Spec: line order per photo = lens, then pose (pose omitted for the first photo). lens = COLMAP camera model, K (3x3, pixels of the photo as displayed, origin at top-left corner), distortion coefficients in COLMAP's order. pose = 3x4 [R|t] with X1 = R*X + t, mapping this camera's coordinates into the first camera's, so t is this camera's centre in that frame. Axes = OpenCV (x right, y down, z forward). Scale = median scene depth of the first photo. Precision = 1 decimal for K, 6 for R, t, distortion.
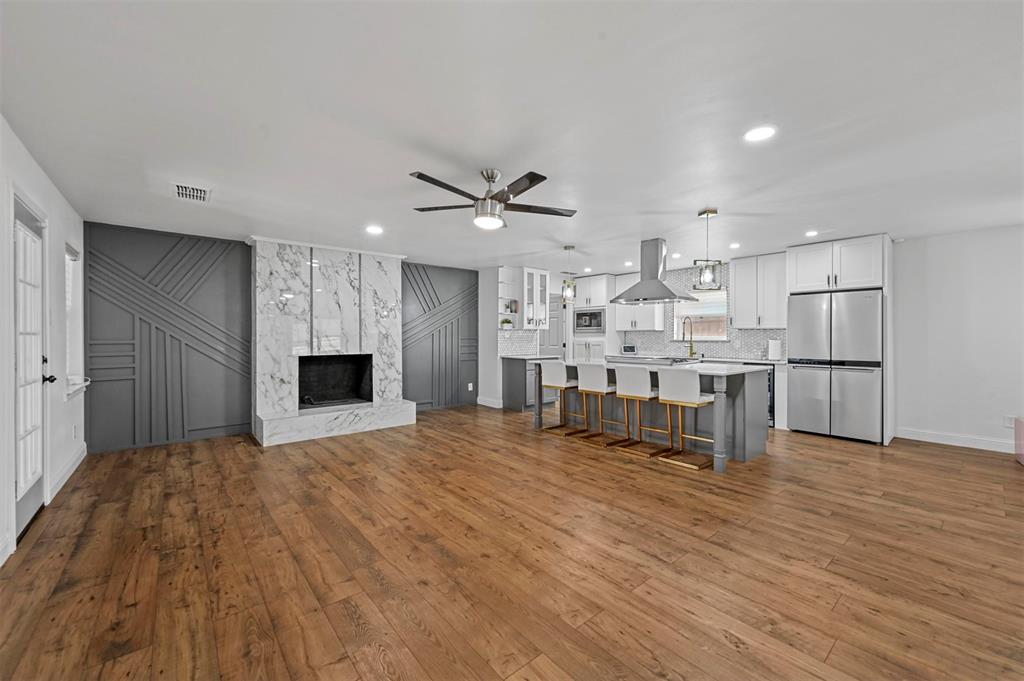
lens RADIAL K [[403.8, 0, 509.7], [0, 403.8, 337.2], [0, 0, 1]] dist [-0.003791, 0.001177]
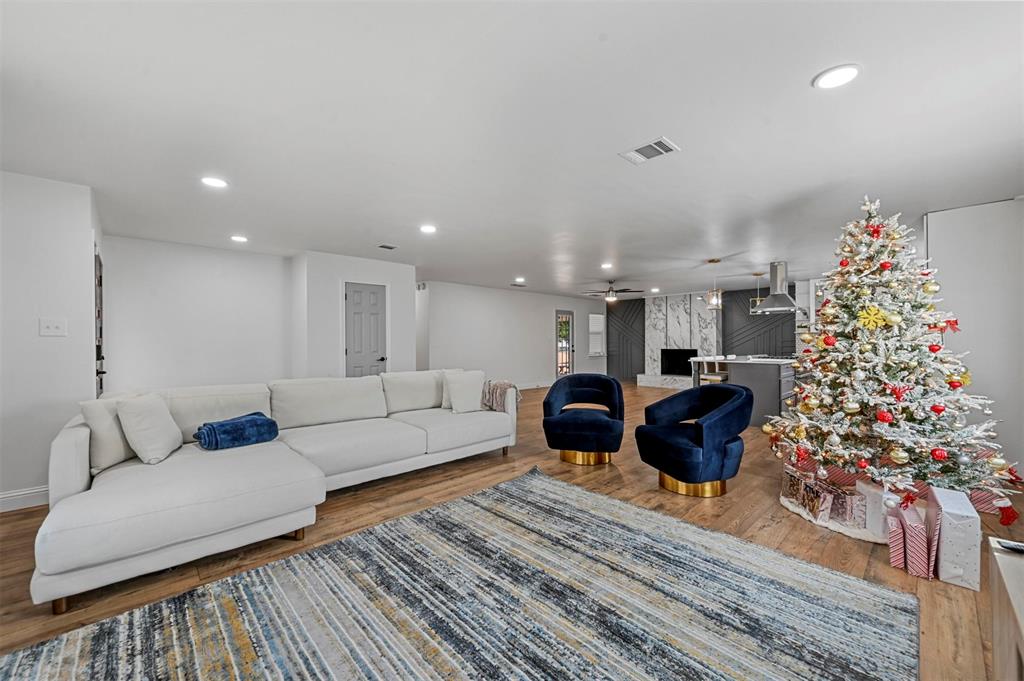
lens RADIAL K [[403.8, 0, 514.1], [0, 403.8, 336.8], [0, 0, 1]] dist [-0.003791, 0.001177]
pose [[0.078640, -0.011242, -0.996840, 1.503968], [0.001693, 0.999936, -0.011143, 0.005095], [0.996902, -0.000811, 0.078654, 0.068385]]
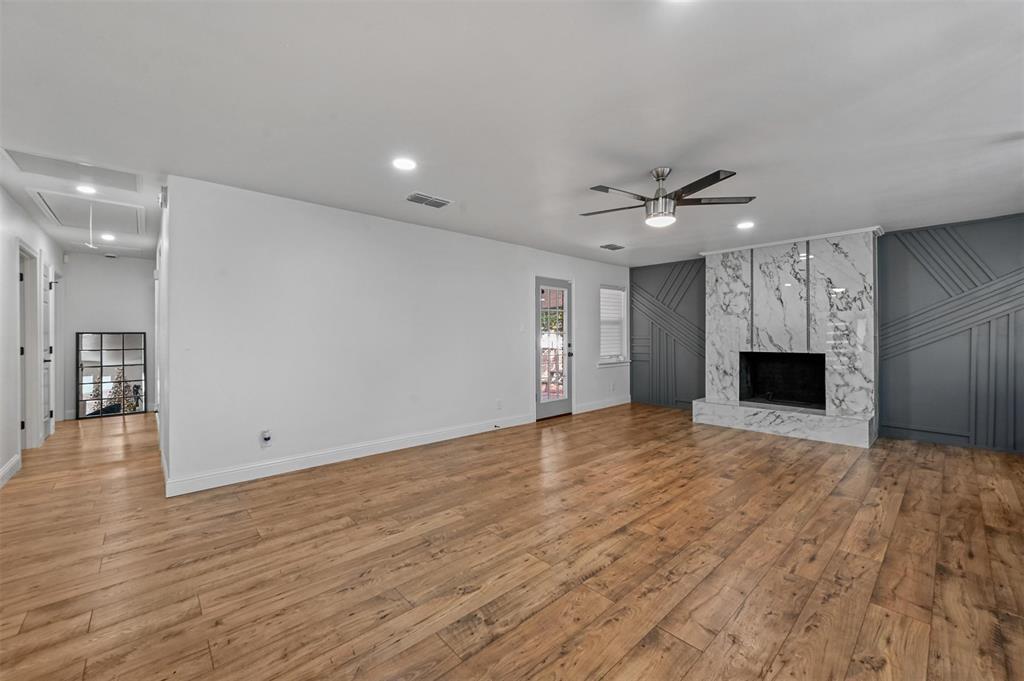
lens RADIAL K [[403.8, 0, 510.8], [0, 403.8, 335.4], [0, 0, 1]] dist [-0.003791, 0.001177]
pose [[0.046365, 0.000870, -0.998924, 0.533741], [0.001297, 0.999999, 0.000931, 0.001025], [0.998924, -0.001339, 0.046364, 0.327970]]
